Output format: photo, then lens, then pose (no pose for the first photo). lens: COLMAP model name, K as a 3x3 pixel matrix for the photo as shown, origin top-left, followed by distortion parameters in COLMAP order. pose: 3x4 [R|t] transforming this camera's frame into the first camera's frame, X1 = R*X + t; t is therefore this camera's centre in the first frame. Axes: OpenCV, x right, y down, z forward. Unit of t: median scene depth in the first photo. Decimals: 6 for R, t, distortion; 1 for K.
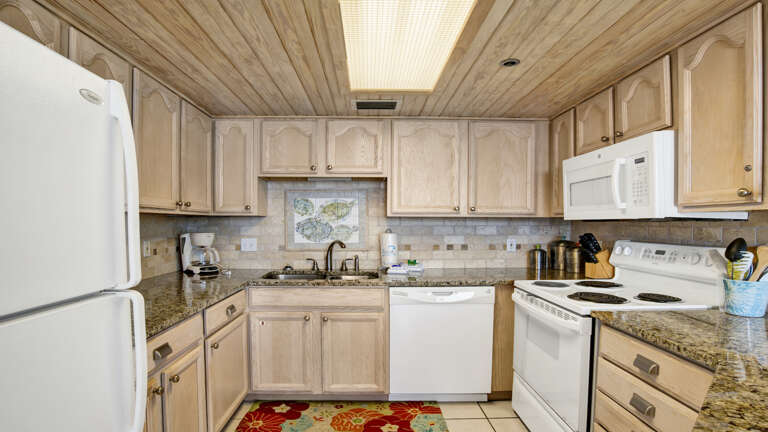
lens RADIAL K [[414.2, 0, 384.2], [0, 414.2, 241.8], [0, 0, 1]] dist [-0.021114, 0.002710]
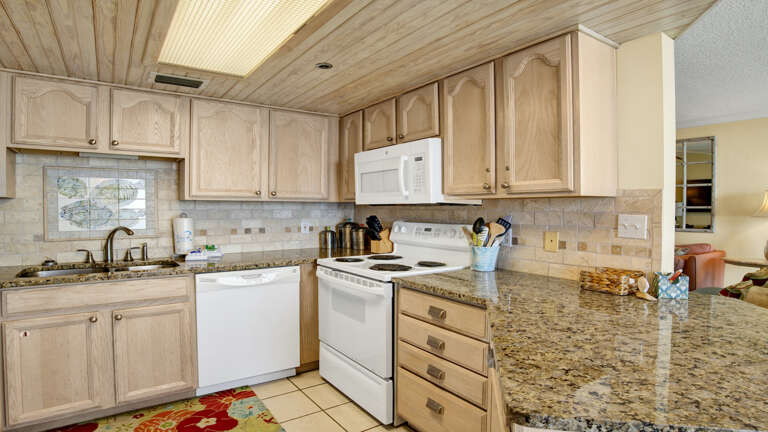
lens RADIAL K [[413.7, 0, 384.0], [0, 413.7, 216.0], [0, 0, 1]] dist [0.001097, 0.000556]
pose [[0.846071, -0.010236, 0.532972, -0.127863], [0.023053, 0.999583, -0.017398, 0.002197], [-0.532571, 0.027006, 0.845954, -0.034531]]
